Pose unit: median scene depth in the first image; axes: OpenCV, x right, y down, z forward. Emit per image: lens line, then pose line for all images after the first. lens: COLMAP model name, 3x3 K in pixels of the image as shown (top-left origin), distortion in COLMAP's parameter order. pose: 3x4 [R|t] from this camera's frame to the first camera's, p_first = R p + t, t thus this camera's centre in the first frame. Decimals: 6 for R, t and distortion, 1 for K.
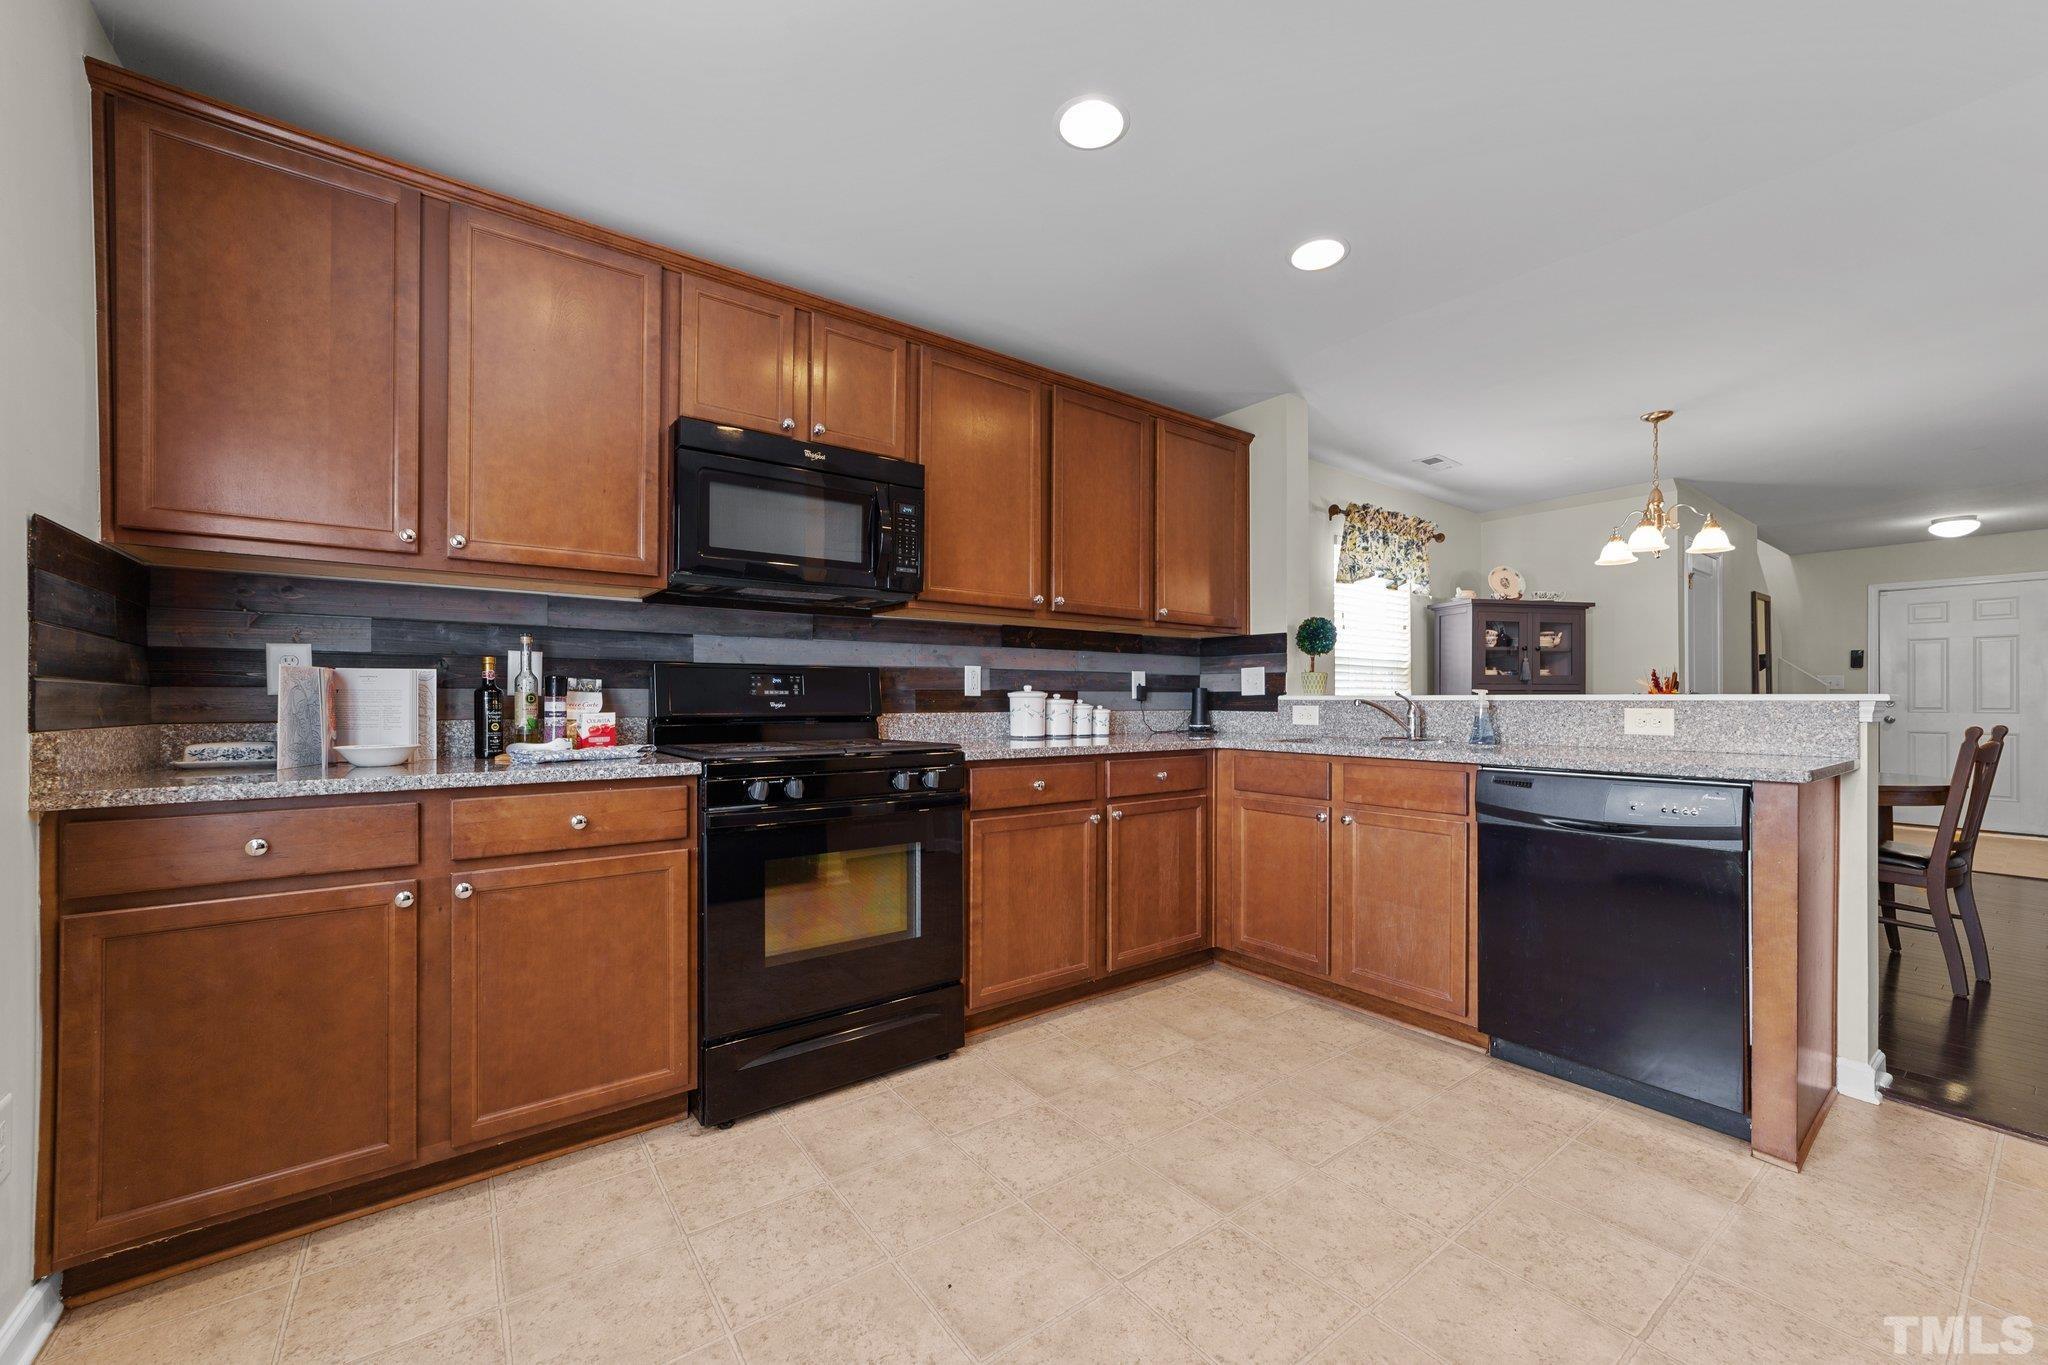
lens RADIAL K [[800.4, 0, 1028.0], [0, 800.4, 691.1], [0, 0, 1]] dist [0.001060, 0.000257]
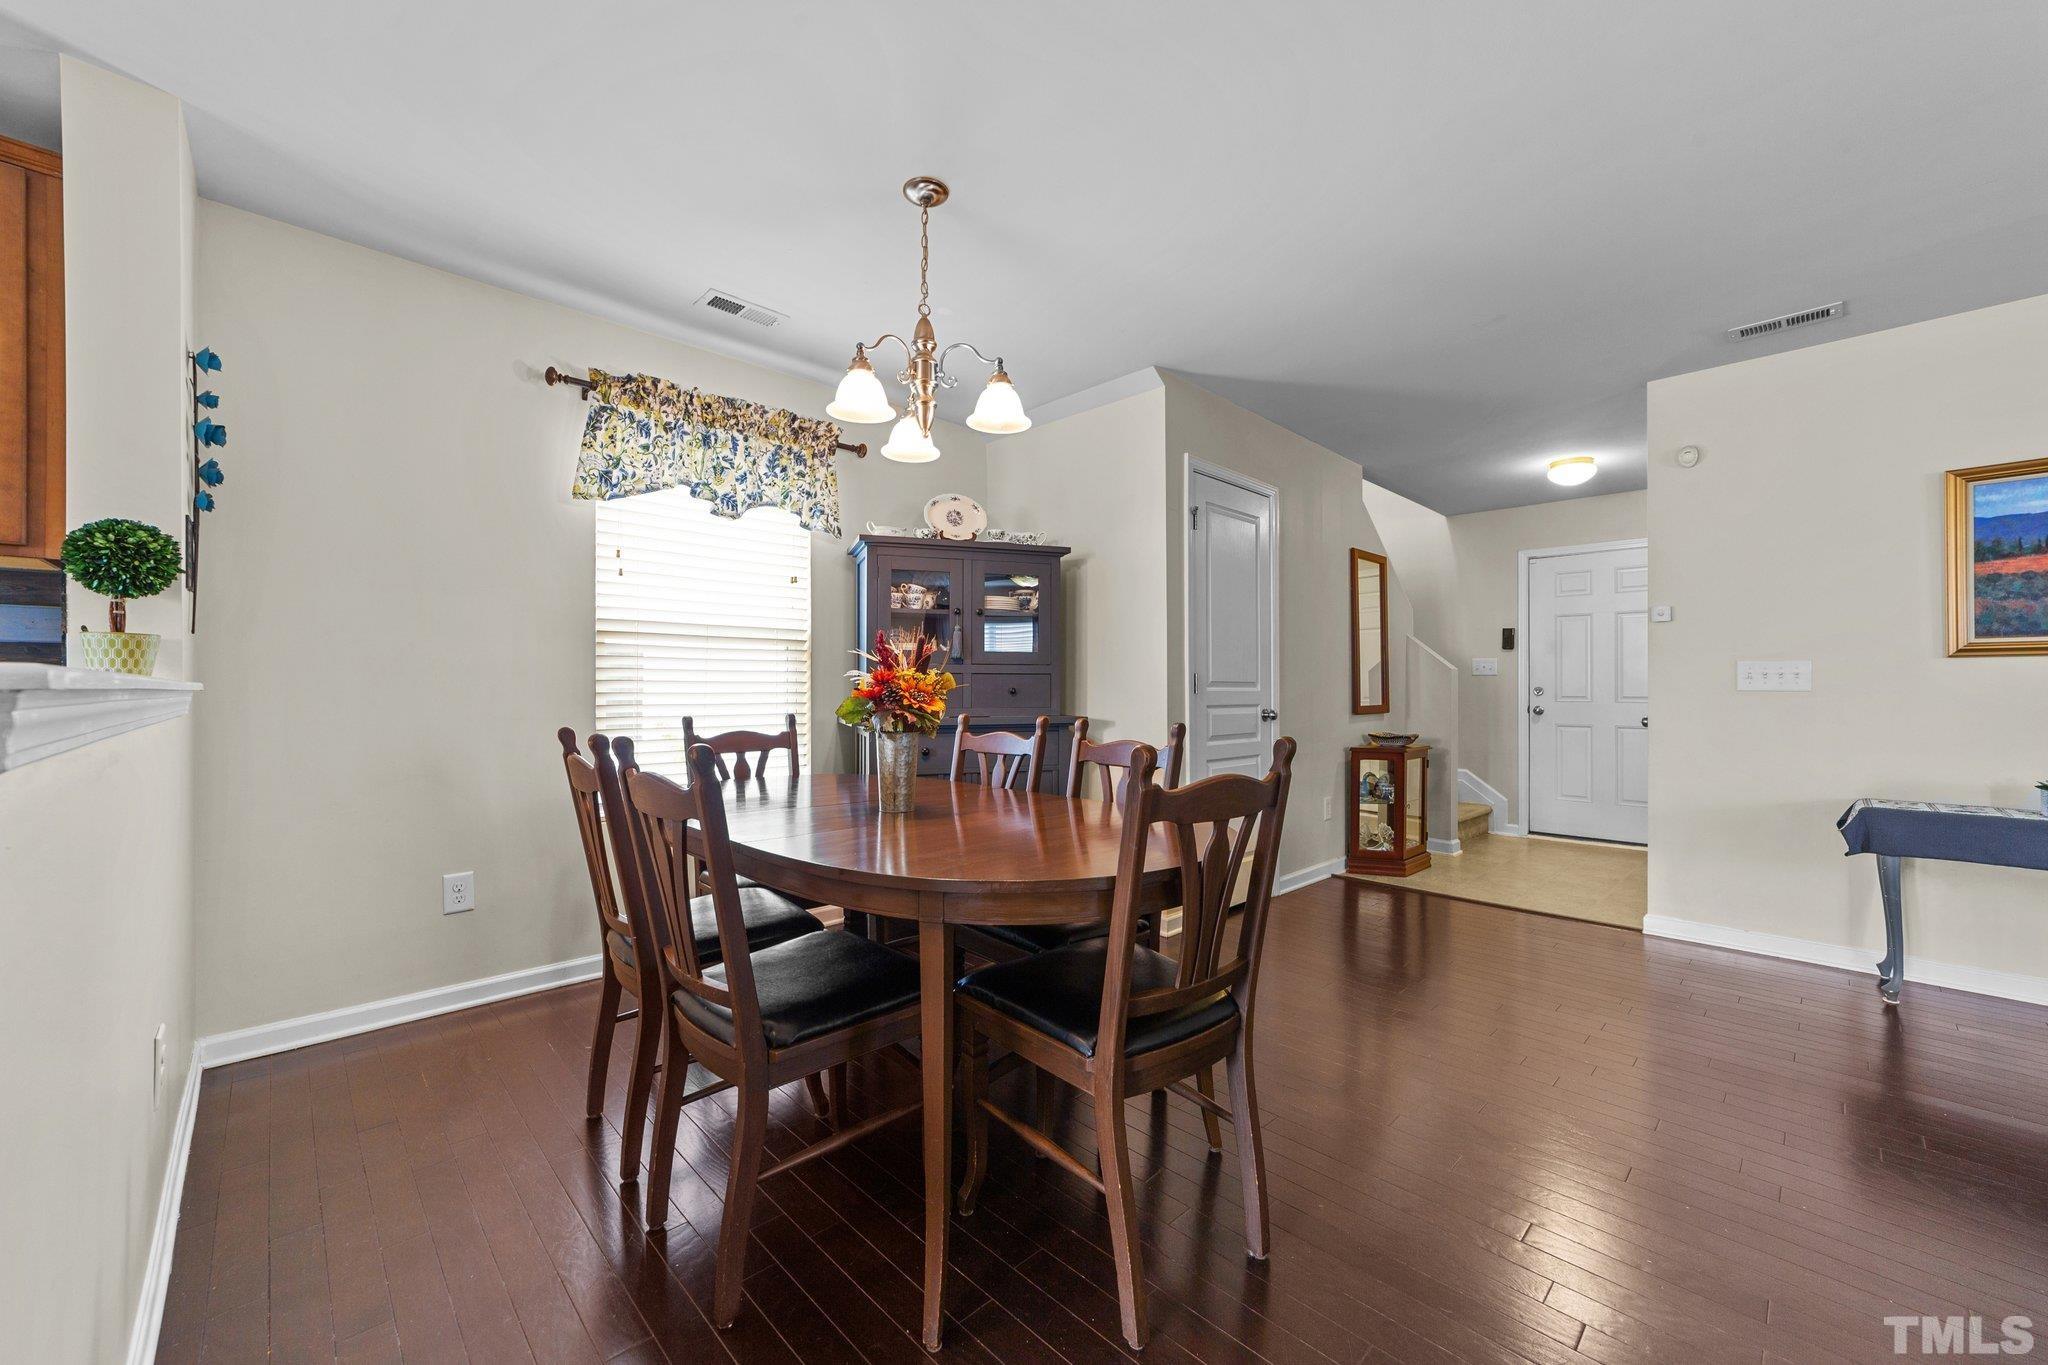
lens RADIAL K [[807.6, 0, 1024.0], [0, 807.6, 682.5], [0, 0, 1]] dist [-0.025021, 0.010668]
pose [[0.992384, -0.001037, 0.123176, 0.916389], [0.000628, 0.999994, 0.003362, 0.006462], [-0.123178, -0.003259, 0.992379, 0.488522]]
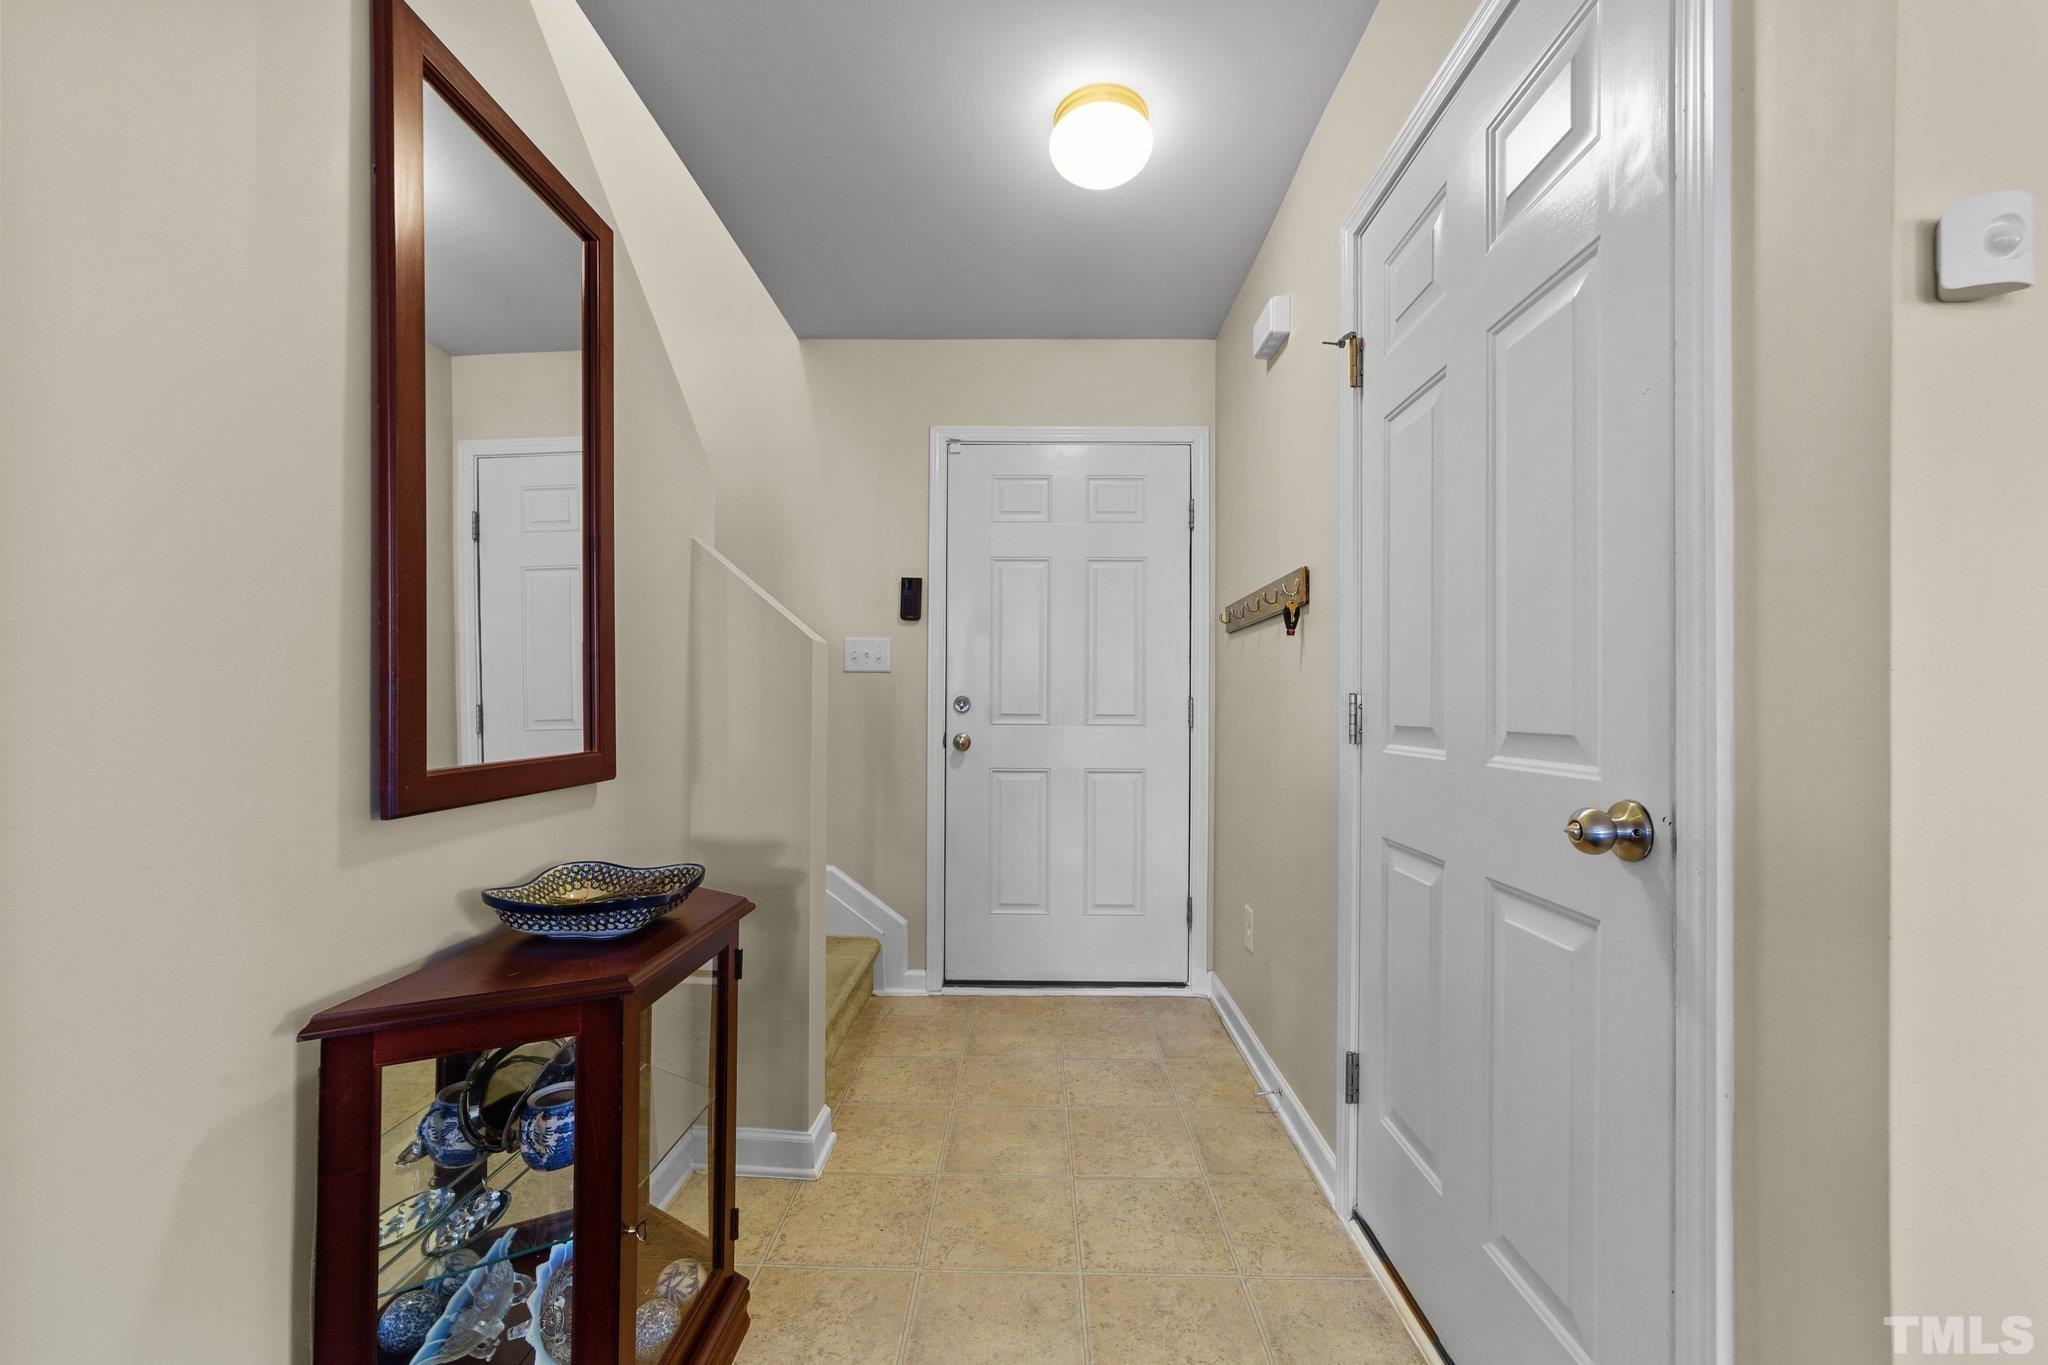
lens RADIAL K [[800.4, 0, 1028.0], [0, 800.4, 691.1], [0, 0, 1]] dist [0.001060, 0.000257]
pose [[0.616855, 0.010771, 0.787003, 1.604075], [-0.004975, 0.999940, -0.009786, 0.025757], [-0.787061, 0.002121, 0.616872, 1.497608]]
